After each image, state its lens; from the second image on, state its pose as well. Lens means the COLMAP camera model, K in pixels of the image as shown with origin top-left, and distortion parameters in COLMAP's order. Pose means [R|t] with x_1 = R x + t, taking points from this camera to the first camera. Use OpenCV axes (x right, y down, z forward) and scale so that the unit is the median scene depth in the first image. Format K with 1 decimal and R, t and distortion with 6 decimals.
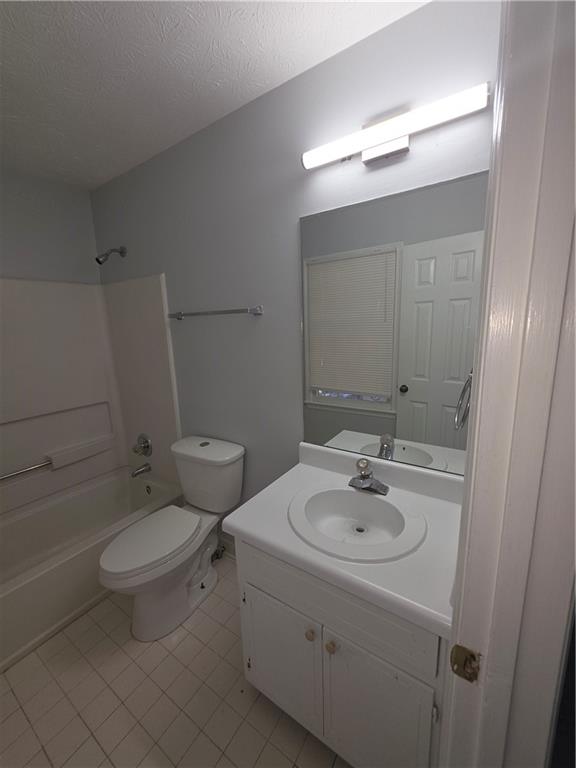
lens RADIAL K [[308.3, 0, 284.6], [0, 308.3, 386.5], [0, 0, 1]] dist [0.001116, 0.000046]
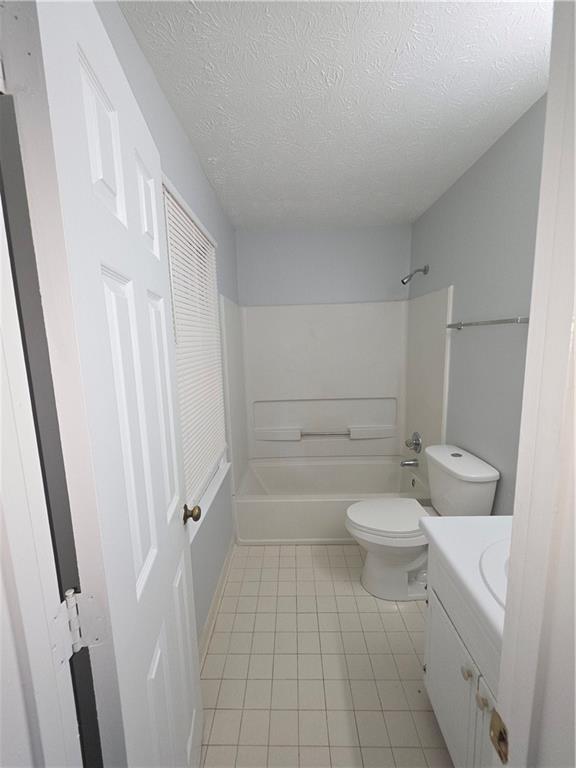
lens RADIAL K [[308.3, 0, 284.6], [0, 308.3, 386.5], [0, 0, 1]] dist [0.001116, 0.000046]
pose [[0.535906, 0.140105, -0.832571, 0.225007], [-0.151065, 0.986133, 0.068710, -0.013842], [0.830653, 0.088951, 0.549640, -0.022938]]
